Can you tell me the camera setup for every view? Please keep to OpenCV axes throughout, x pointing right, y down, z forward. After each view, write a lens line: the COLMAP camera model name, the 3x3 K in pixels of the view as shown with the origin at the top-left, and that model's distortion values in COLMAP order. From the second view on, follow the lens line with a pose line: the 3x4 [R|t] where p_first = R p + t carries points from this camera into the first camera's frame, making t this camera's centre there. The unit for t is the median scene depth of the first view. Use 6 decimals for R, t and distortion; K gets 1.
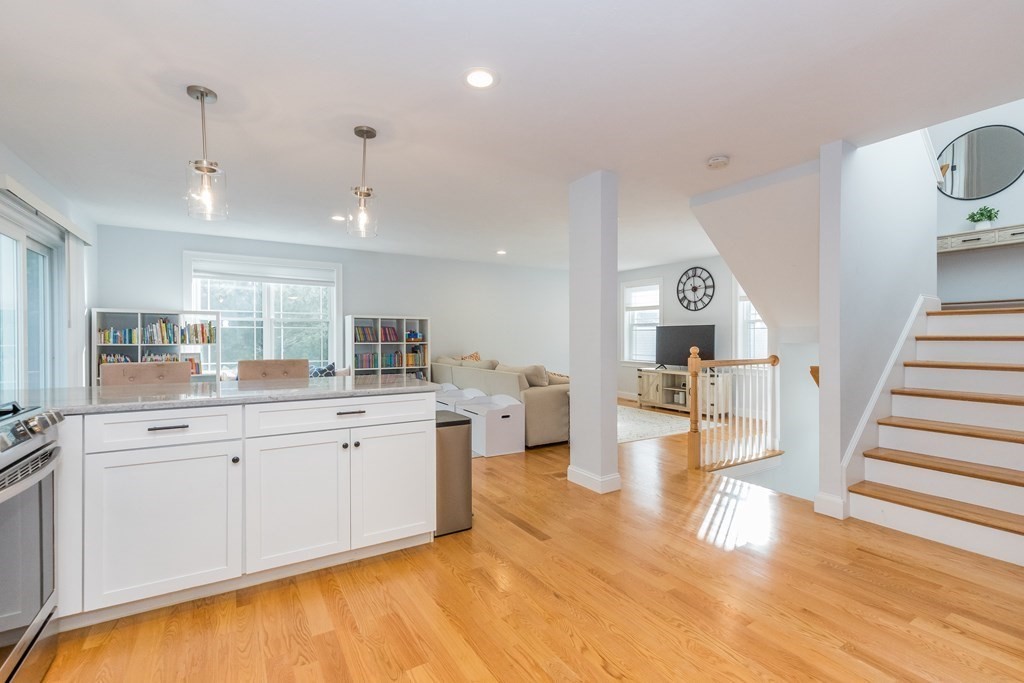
lens RADIAL K [[497.9, 0, 519.2], [0, 497.9, 338.3], [0, 0, 1]] dist [0.003708, 0.001566]
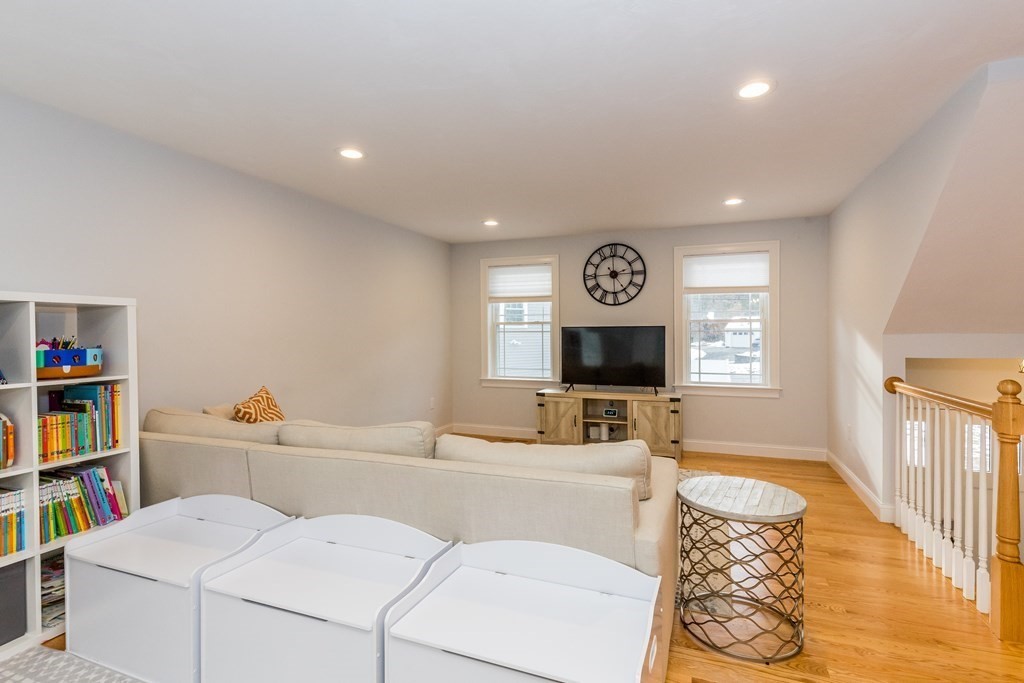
lens RADIAL K [[497.9, 0, 561.4], [0, 497.9, 337.6], [0, 0, 1]] dist [0.003708, 0.001566]
pose [[0.776042, -0.010630, 0.630592, -0.175986], [0.006719, 0.999941, 0.008587, -0.018708], [-0.630645, -0.002427, 0.776067, 0.583070]]
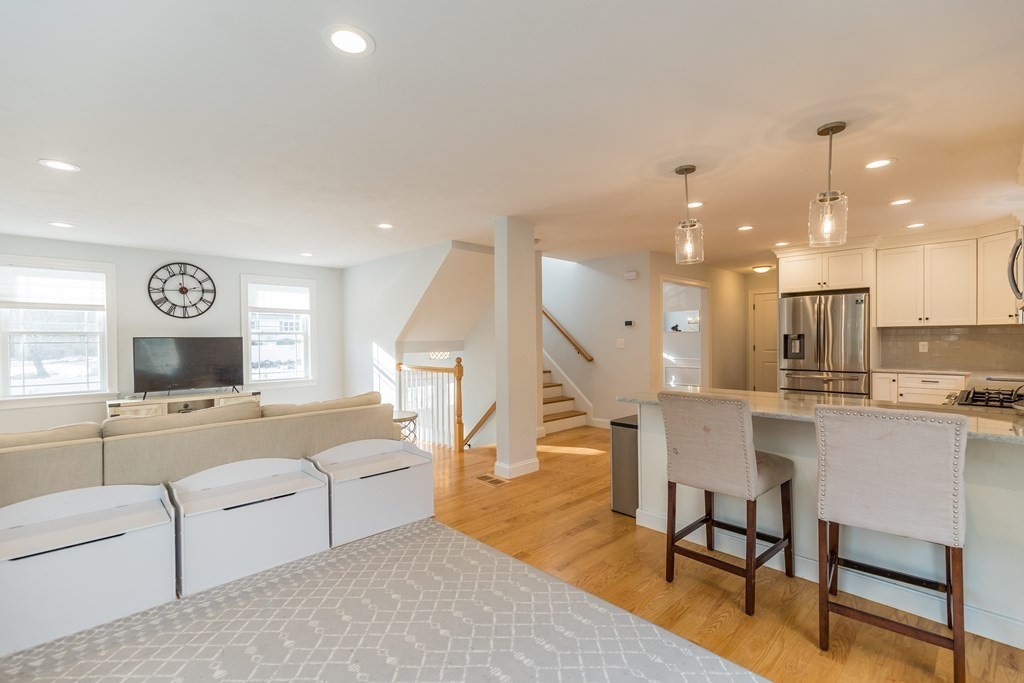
lens RADIAL K [[497.9, 0, 511.7], [0, 497.9, 333.7], [0, 0, 1]] dist [0.003708, 0.001566]
pose [[-0.255655, 0.013179, 0.966678, -0.631098], [0.014069, 0.999852, -0.009911, -0.017957], [-0.966666, 0.011067, -0.255803, 0.818039]]
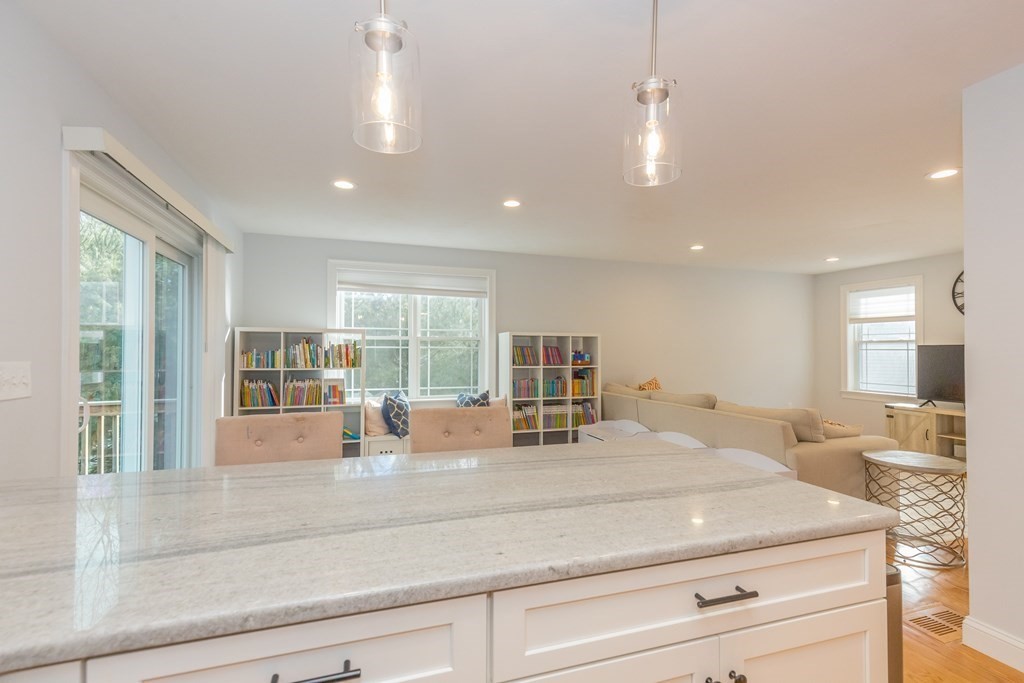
lens RADIAL K [[497.9, 0, 496.1], [0, 497.9, 344.2], [0, 0, 1]] dist [0.003708, 0.001566]
pose [[0.966894, 0.000269, -0.255178, -0.143596], [-0.004512, 0.999861, -0.016044, -0.013471], [0.255138, 0.016664, 0.966761, 0.203795]]
